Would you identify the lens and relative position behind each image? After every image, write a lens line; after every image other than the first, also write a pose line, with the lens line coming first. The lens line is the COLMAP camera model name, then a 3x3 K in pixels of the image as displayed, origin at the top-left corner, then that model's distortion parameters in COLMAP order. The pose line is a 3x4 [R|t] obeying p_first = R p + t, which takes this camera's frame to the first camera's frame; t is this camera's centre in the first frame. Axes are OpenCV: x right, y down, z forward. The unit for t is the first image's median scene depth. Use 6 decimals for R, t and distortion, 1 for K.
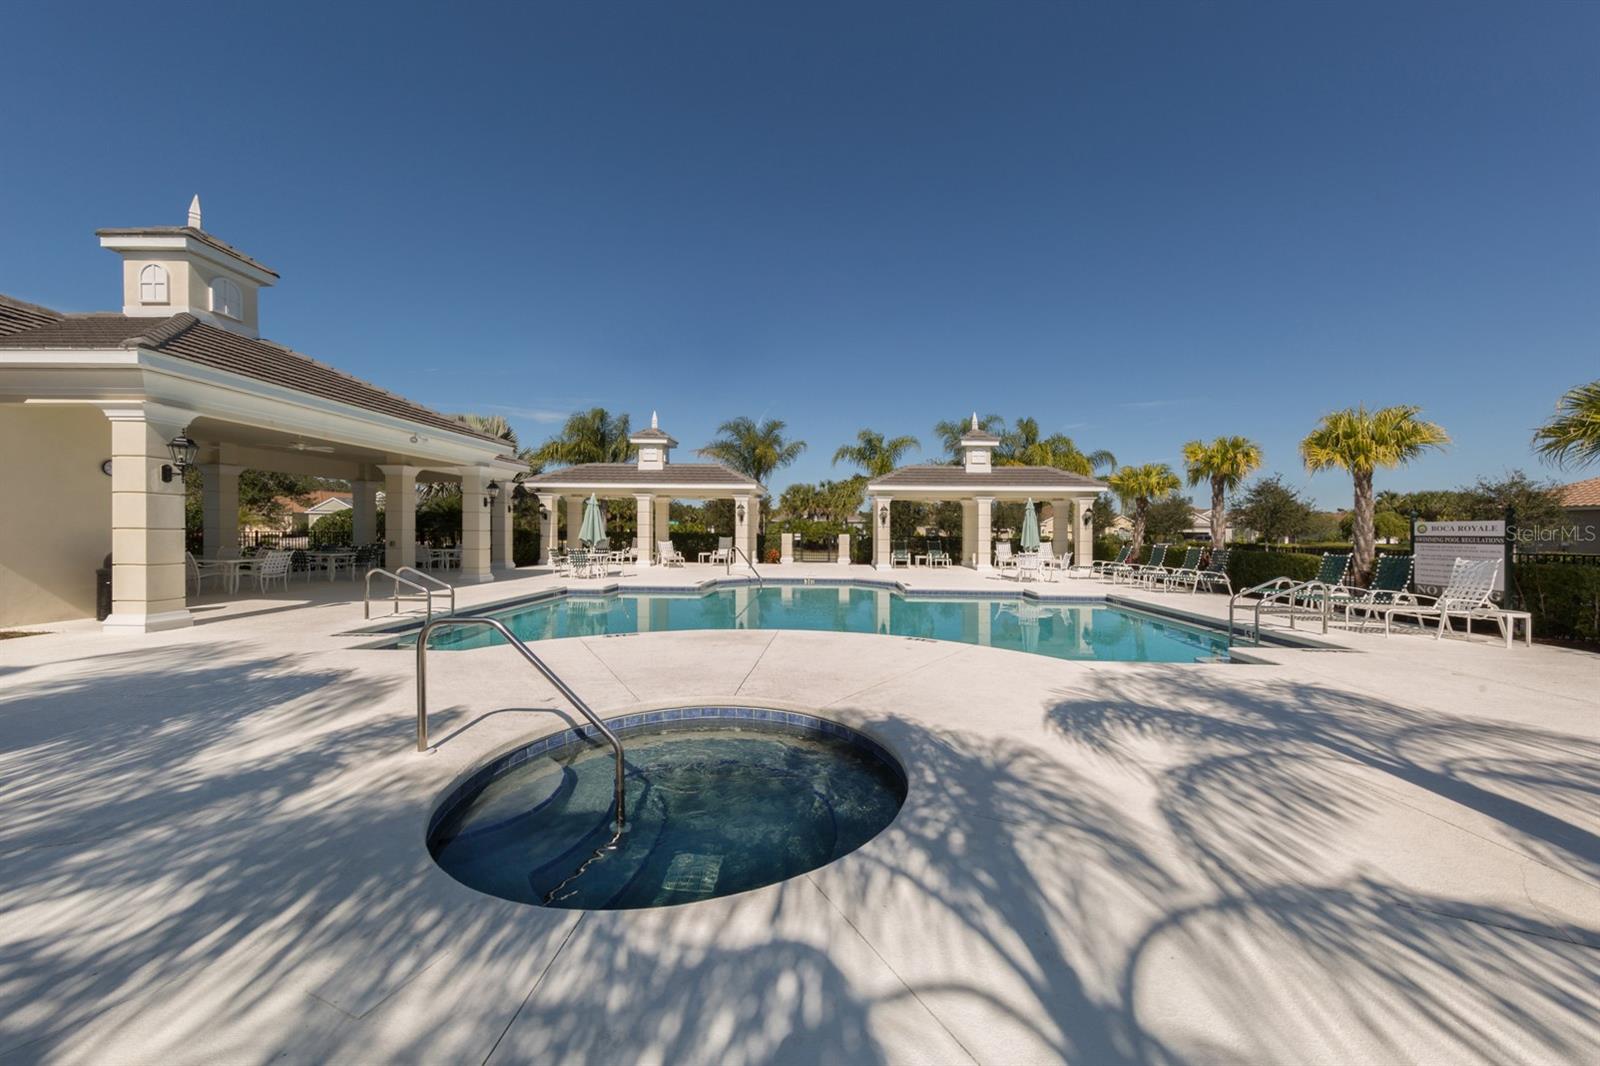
lens RADIAL K [[556.3, 0, 800.0], [0, 556.3, 533.0], [0, 0, 1]] dist [0.001202, 0.000136]
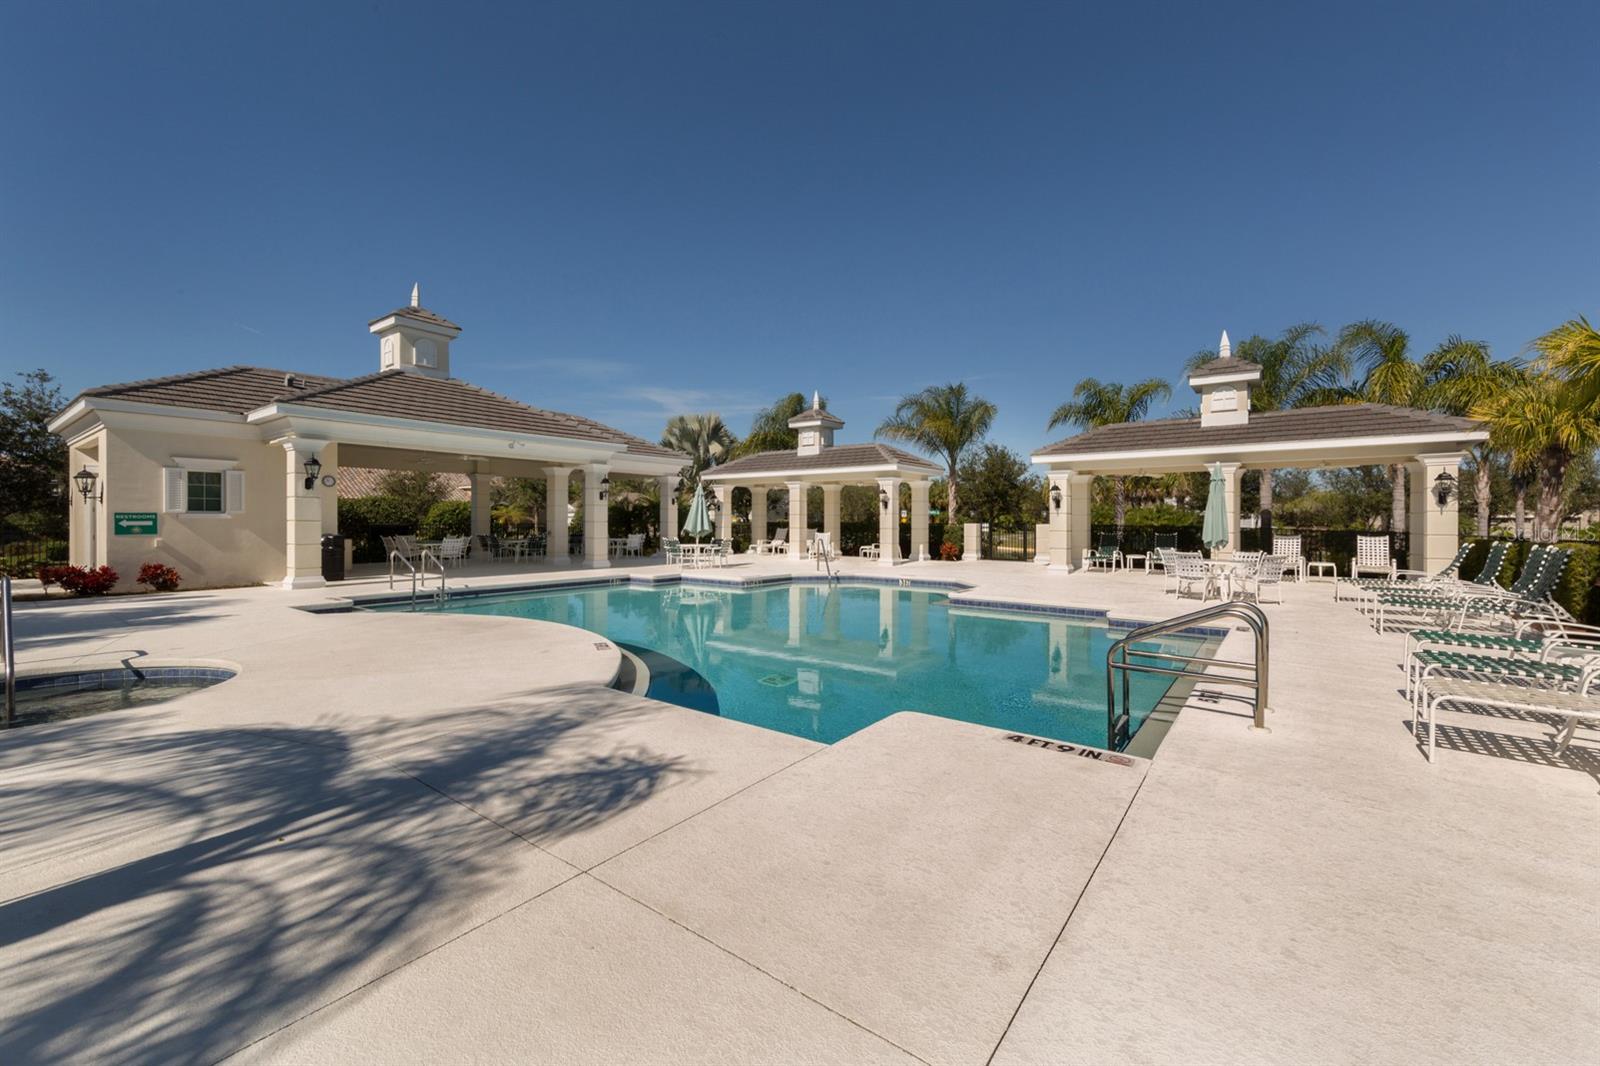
lens RADIAL K [[638.4, 0, 800.0], [0, 638.4, 533.0], [0, 0, 1]] dist [0.013799, -0.000046]
pose [[0.818198, 0.004564, -0.574919, 0.366696], [0.003710, 0.999906, 0.013217, 0.002205], [0.574925, -0.012947, 0.818104, 0.133786]]
